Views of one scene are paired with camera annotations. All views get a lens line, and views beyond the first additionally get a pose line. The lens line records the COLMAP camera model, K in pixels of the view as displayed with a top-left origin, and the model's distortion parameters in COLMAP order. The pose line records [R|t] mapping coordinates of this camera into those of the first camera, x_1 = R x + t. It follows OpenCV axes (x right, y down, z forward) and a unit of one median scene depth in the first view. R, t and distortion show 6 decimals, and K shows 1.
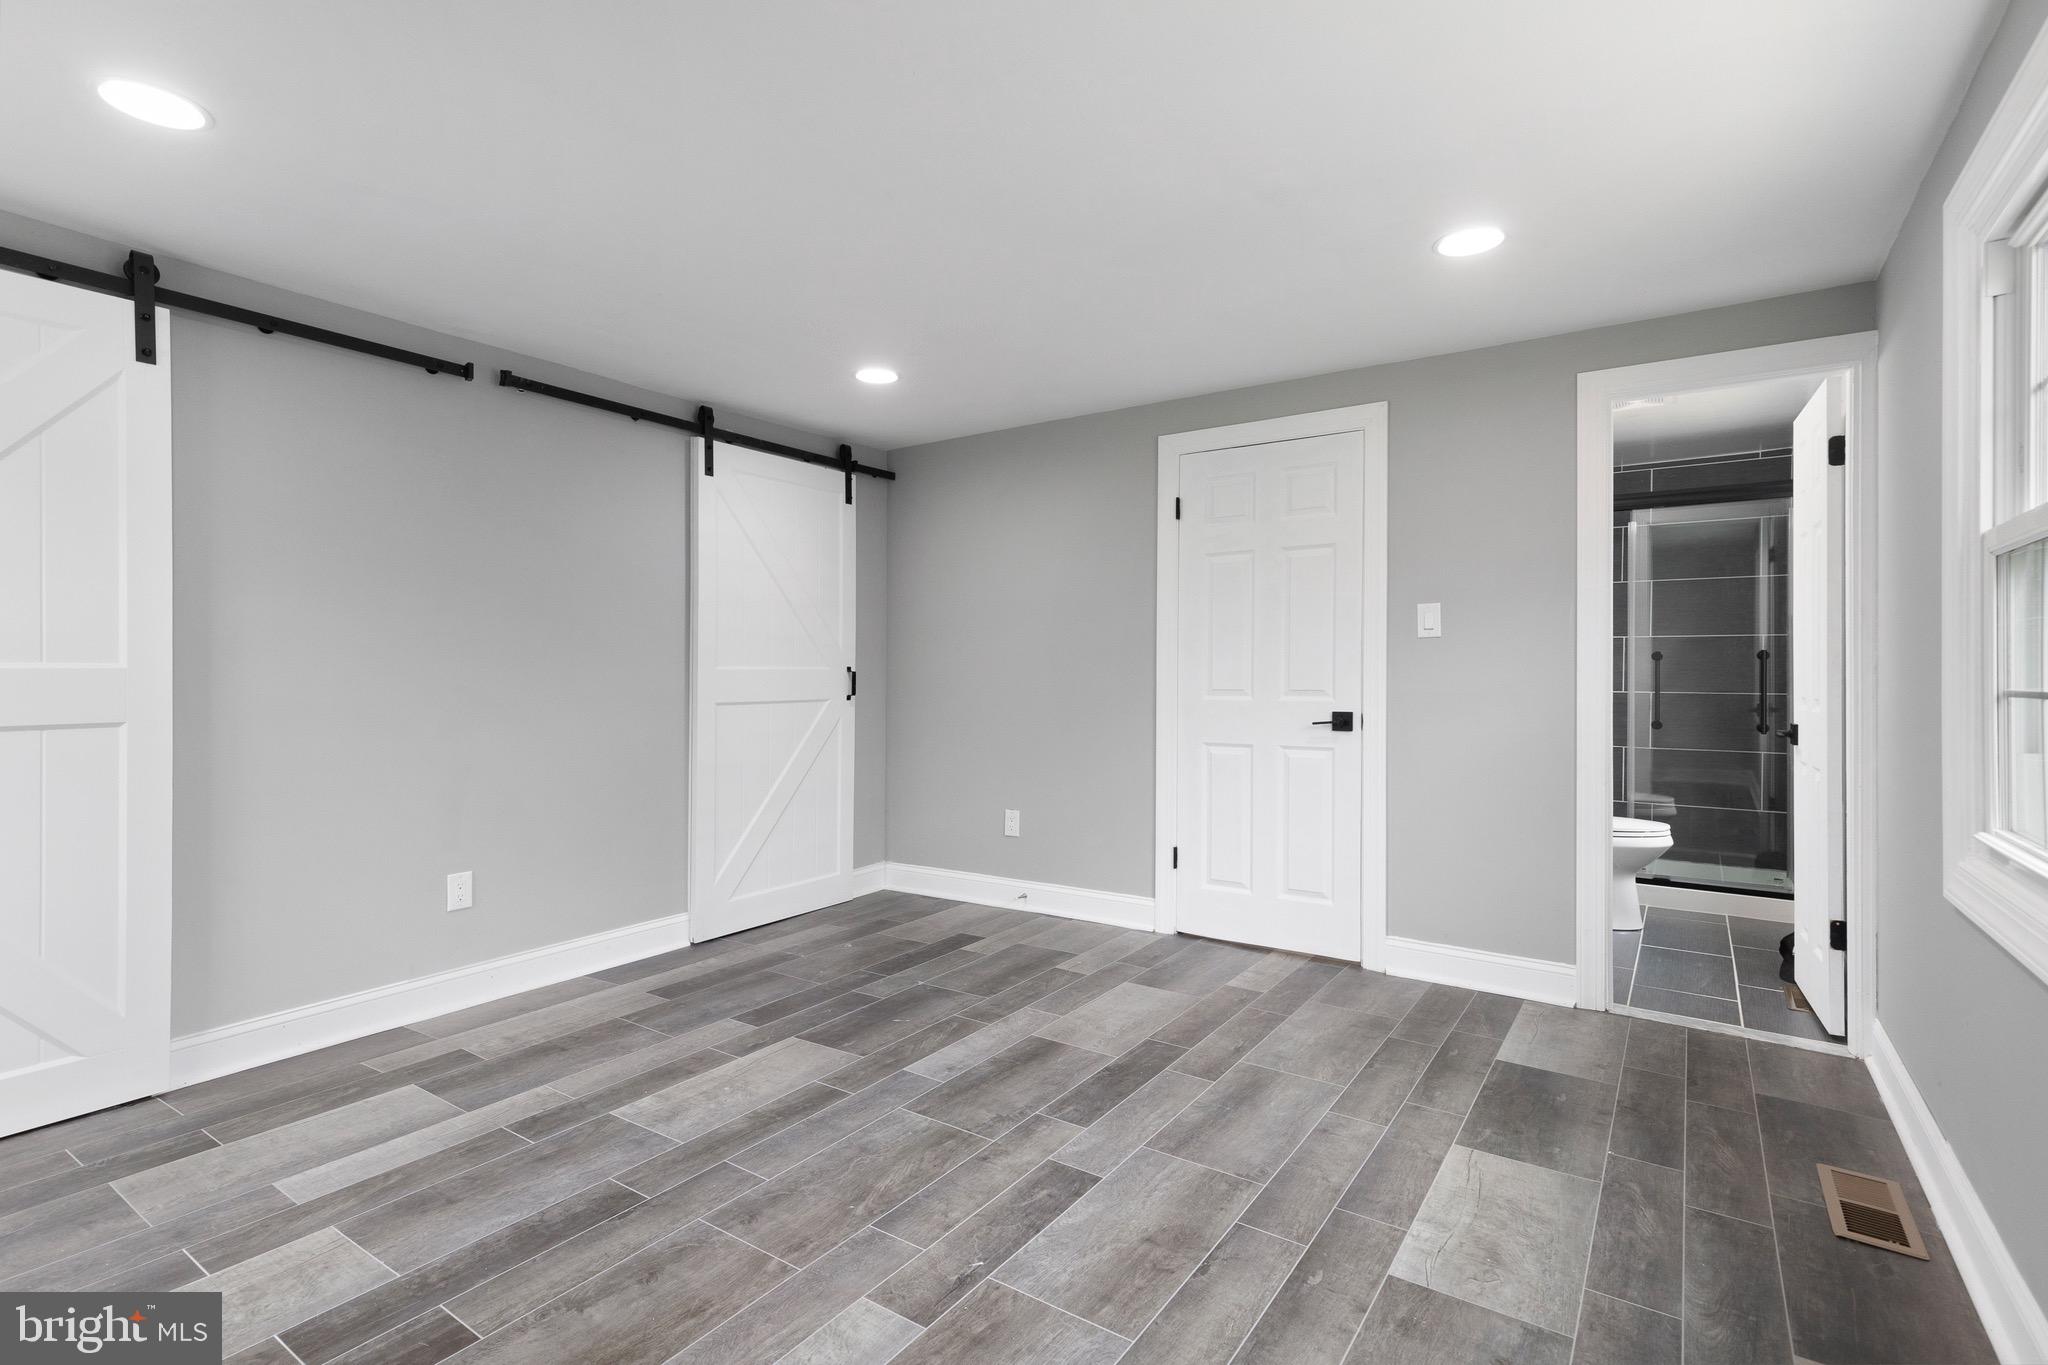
lens RADIAL K [[924.1, 0, 1035.1], [0, 924.1, 695.8], [0, 0, 1]] dist [0.010613, -0.004026]
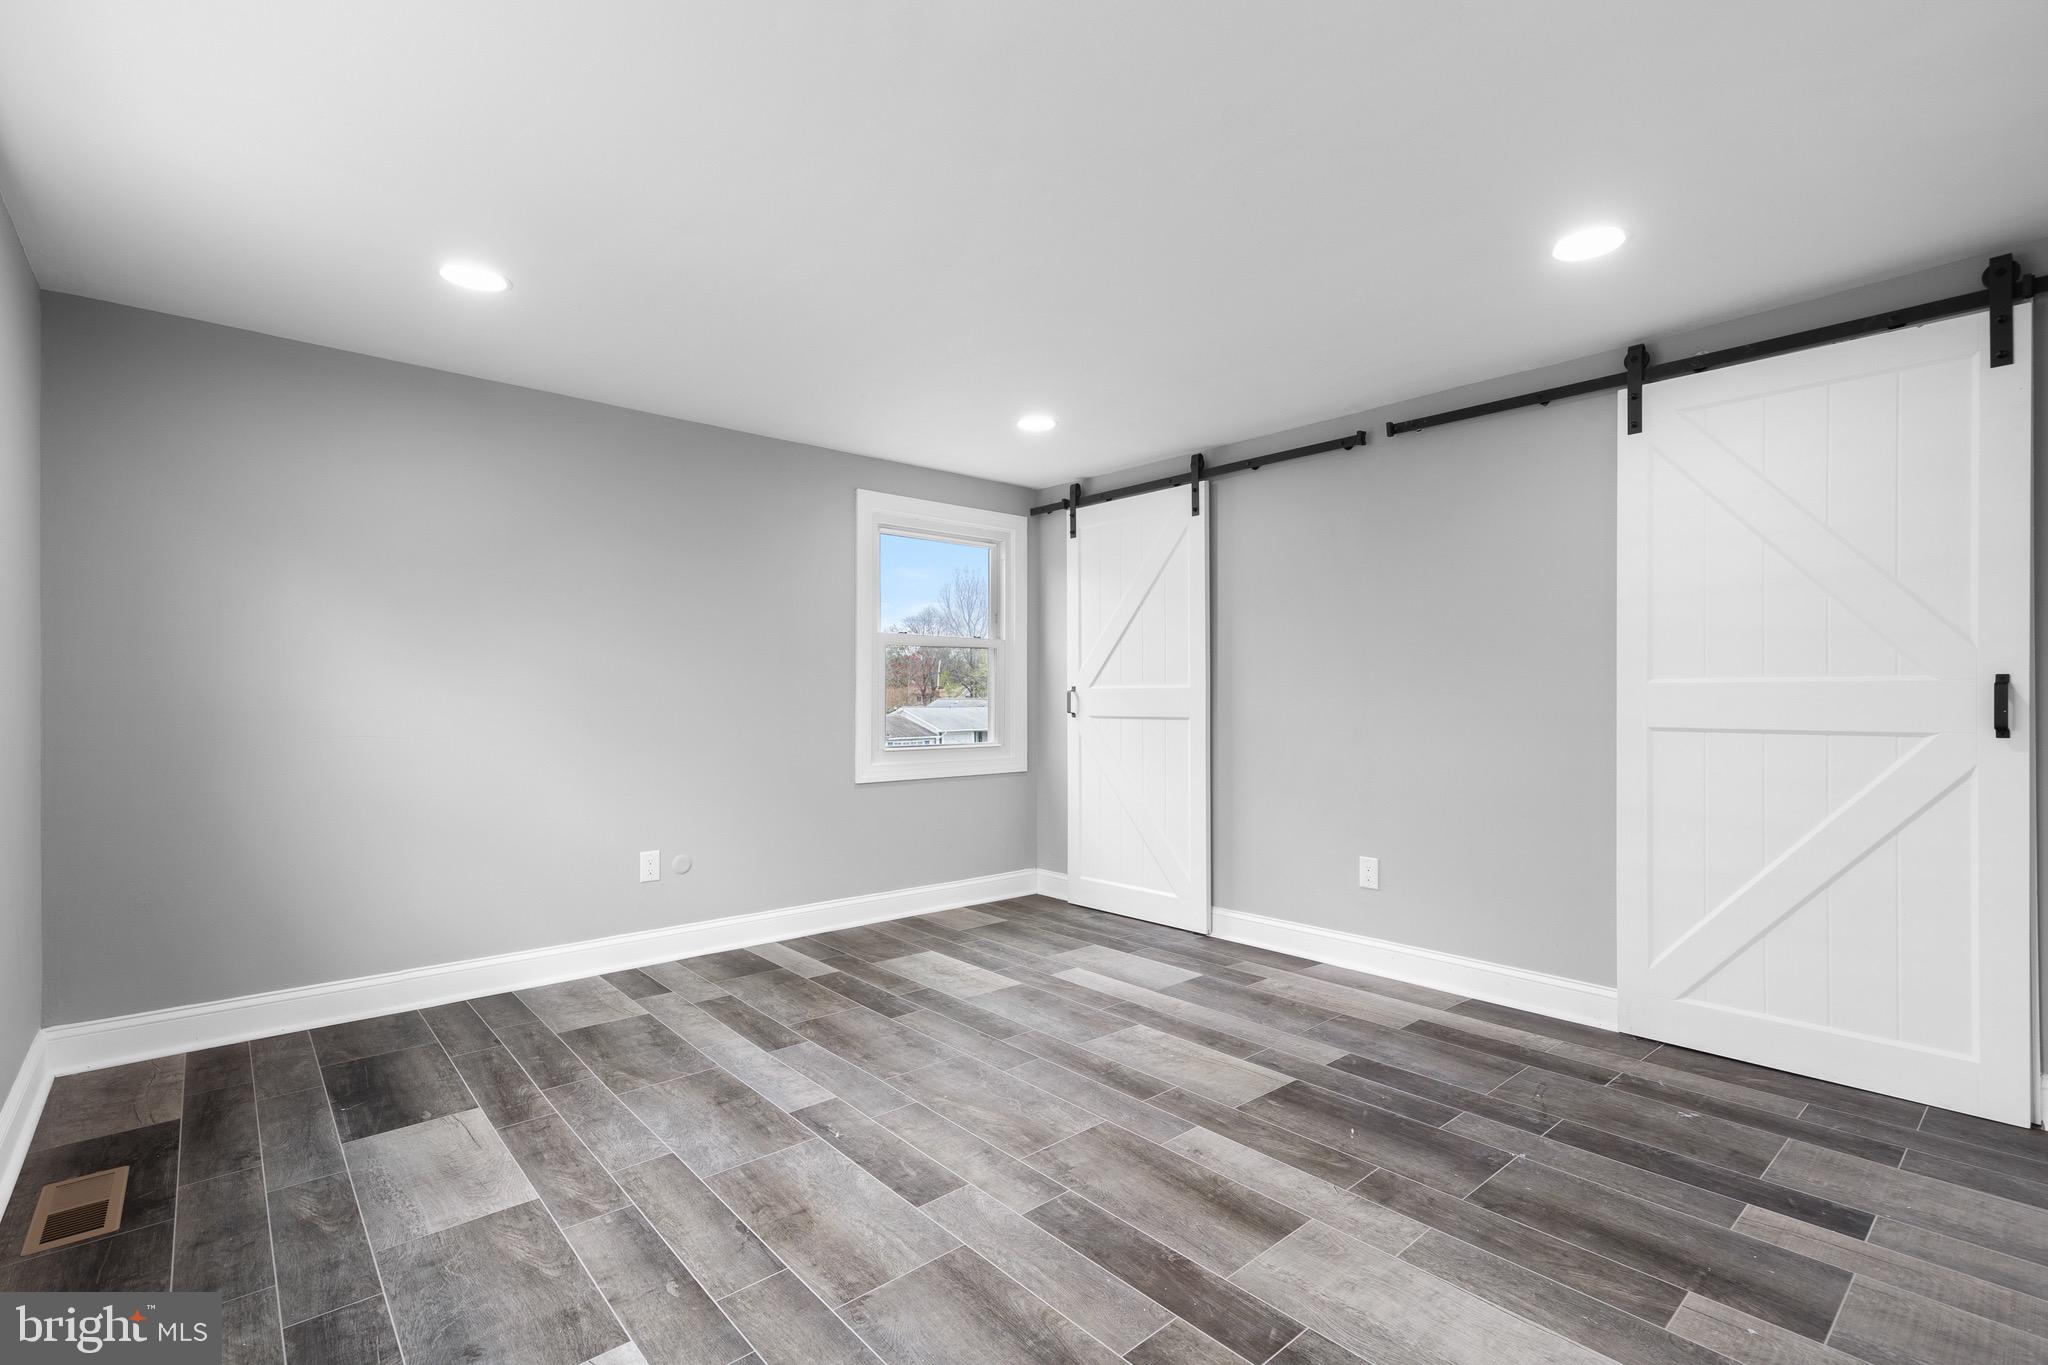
lens RADIAL K [[924.1, 0, 1026.5], [0, 924.1, 678.7], [0, 0, 1]] dist [0.010613, -0.004026]
pose [[-0.227500, -0.012447, -0.973699, 0.747659], [-0.019832, 0.999770, -0.008146, -0.023056], [0.973576, 0.017457, -0.227694, 0.985777]]
